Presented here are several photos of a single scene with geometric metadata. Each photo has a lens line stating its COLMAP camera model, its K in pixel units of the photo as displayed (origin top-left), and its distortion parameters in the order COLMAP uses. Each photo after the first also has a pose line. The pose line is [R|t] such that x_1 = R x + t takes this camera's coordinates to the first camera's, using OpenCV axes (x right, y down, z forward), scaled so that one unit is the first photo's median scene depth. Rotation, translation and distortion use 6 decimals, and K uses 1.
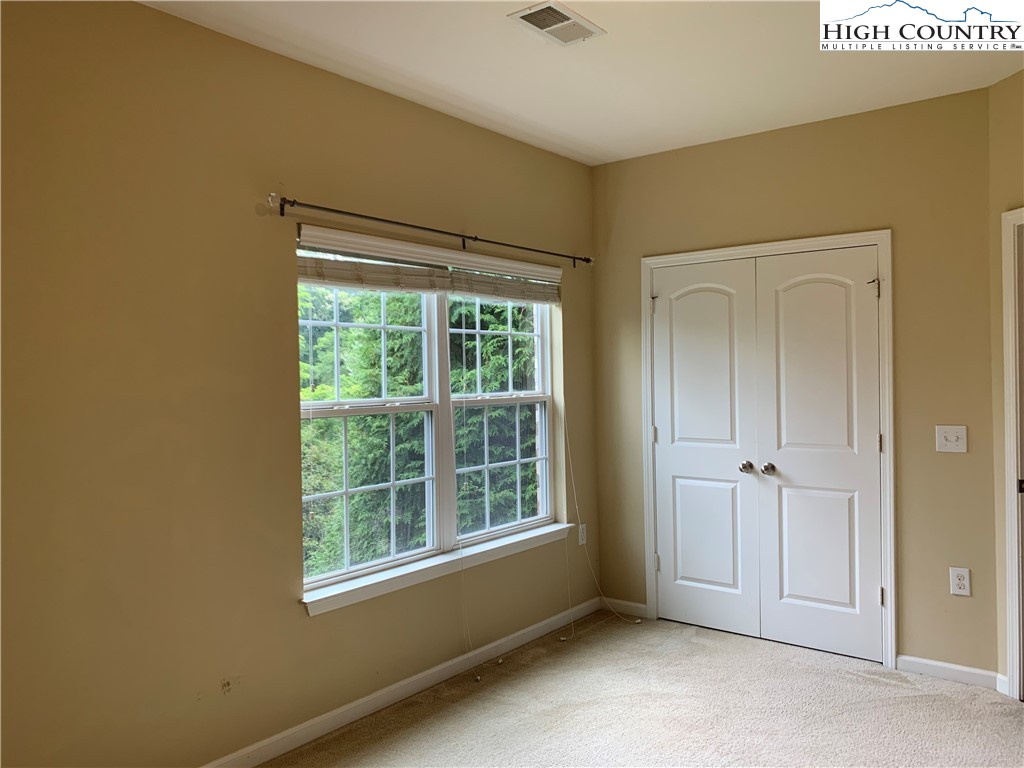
lens RADIAL K [[796.8, 0, 514.6], [0, 796.8, 381.2], [0, 0, 1]] dist [0.041173, -0.041786]
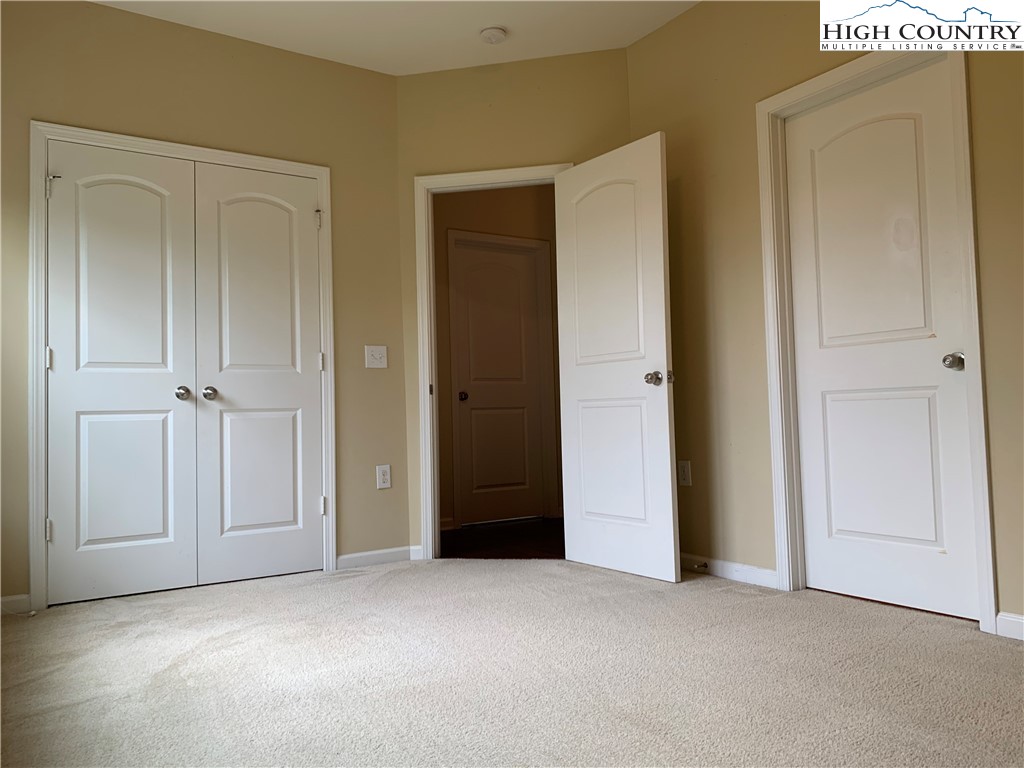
lens RADIAL K [[796.8, 0, 521.2], [0, 796.8, 387.1], [0, 0, 1]] dist [0.041173, -0.041786]
pose [[0.320964, 0.041899, 0.946164, -0.437855], [0.033547, 0.997891, -0.055569, 0.167040], [-0.946497, 0.049577, 0.318881, 0.378007]]
